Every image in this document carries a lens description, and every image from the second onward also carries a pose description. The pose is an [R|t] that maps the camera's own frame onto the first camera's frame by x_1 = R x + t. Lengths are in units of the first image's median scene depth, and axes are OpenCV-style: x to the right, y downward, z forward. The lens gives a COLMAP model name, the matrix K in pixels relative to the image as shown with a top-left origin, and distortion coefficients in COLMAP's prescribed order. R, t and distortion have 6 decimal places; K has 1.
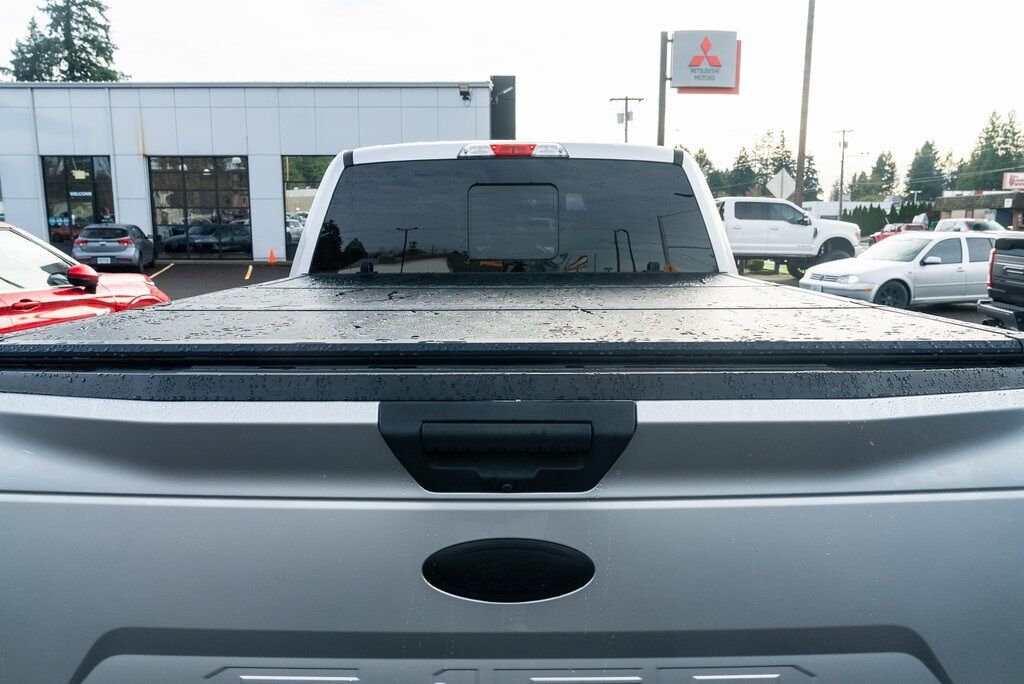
lens RADIAL K [[694.1, 0, 516.6], [0, 694.1, 339.1], [0, 0, 1]] dist [-0.034806, 0.023060]
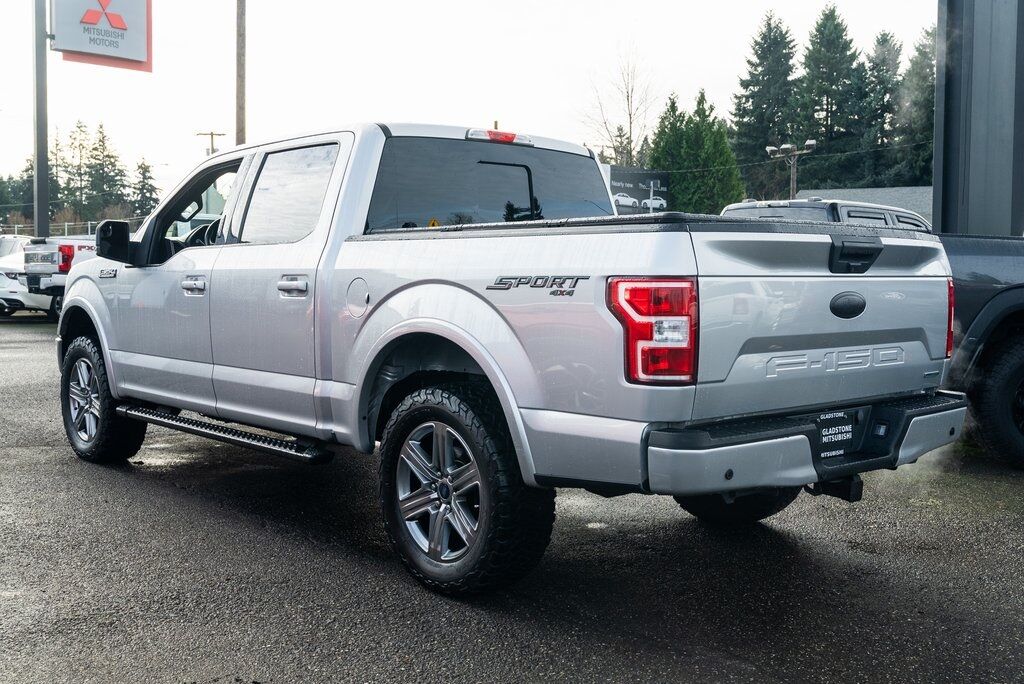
lens RADIAL K [[1076.3, 0, 509.9], [0, 1076.3, 342.1], [0, 0, 1]] dist [0.010651, 0.000000]
pose [[0.746899, -0.036703, 0.663923, -0.156099], [0.099559, 0.993393, -0.057085, 0.024742], [-0.657441, 0.108737, 0.745619, -0.049552]]
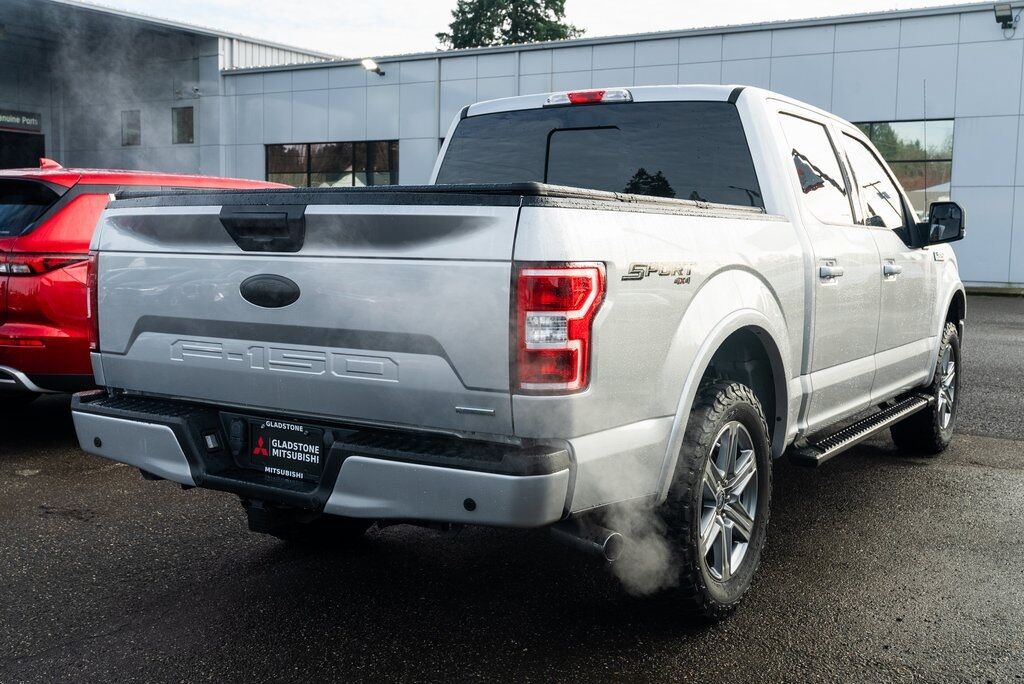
lens RADIAL K [[1110.0, 0, 510.8], [0, 1110.0, 340.9], [0, 0, 1]] dist [0.010453, 0.000000]
pose [[0.844255, 0.063154, -0.532209, 0.103250], [-0.101701, 0.993868, -0.043395, 0.023916], [0.526205, 0.090762, 0.845500, -0.061929]]
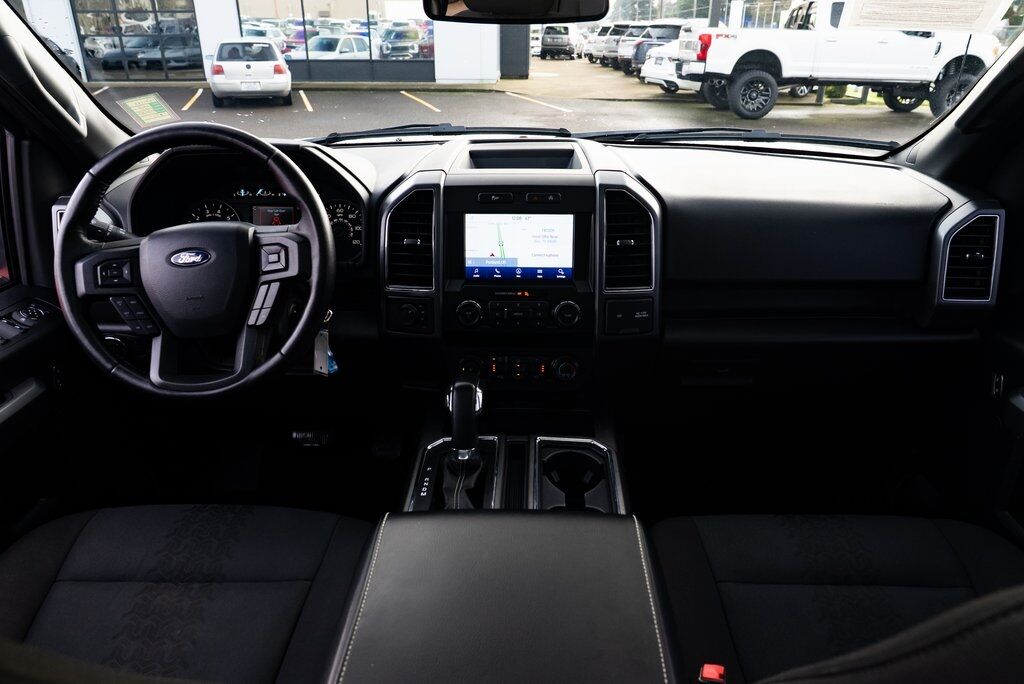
lens RADIAL K [[694.1, 0, 511.9], [0, 694.1, 342.5], [0, 0, 1]] dist [-0.034806, 0.023060]
pose [[0.999662, 0.011063, -0.023515, 0.000586], [-0.004648, 0.966390, 0.257040, -0.029837], [0.025568, -0.256844, 0.966115, 0.164790]]
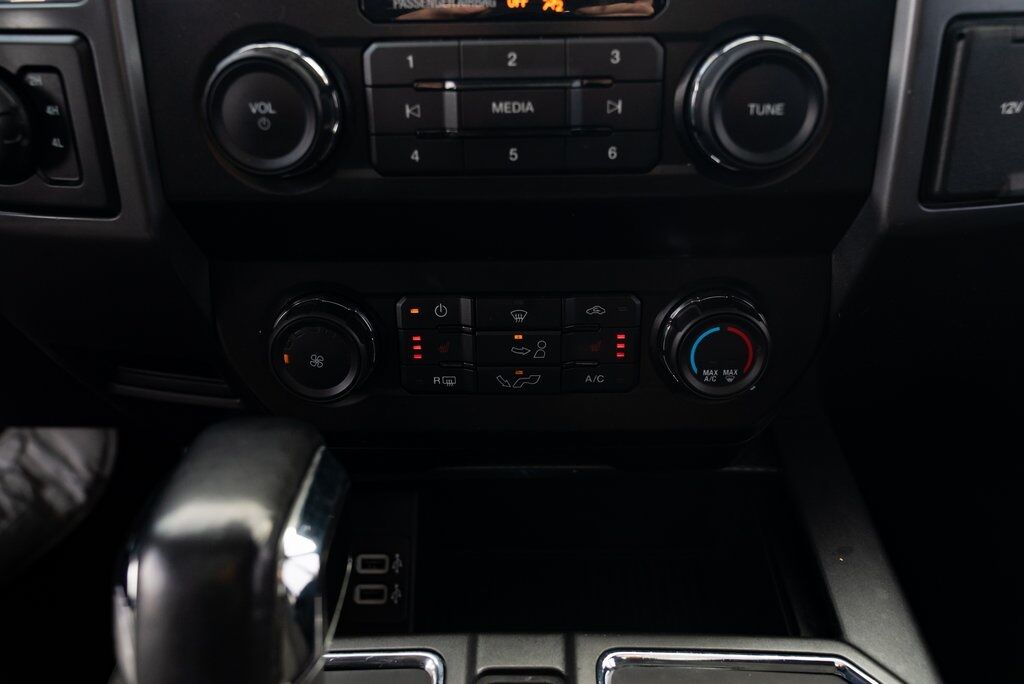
lens RADIAL K [[818.7, 0, 517.2], [0, 818.7, 343.7], [0, 0, 1]] dist [-0.020708, 0.021422]
pose [[0.999886, -0.008860, -0.012240, 0.000029], [0.013359, 0.896833, 0.442168, -0.021271], [0.007059, -0.442281, 0.896849, 0.200933]]
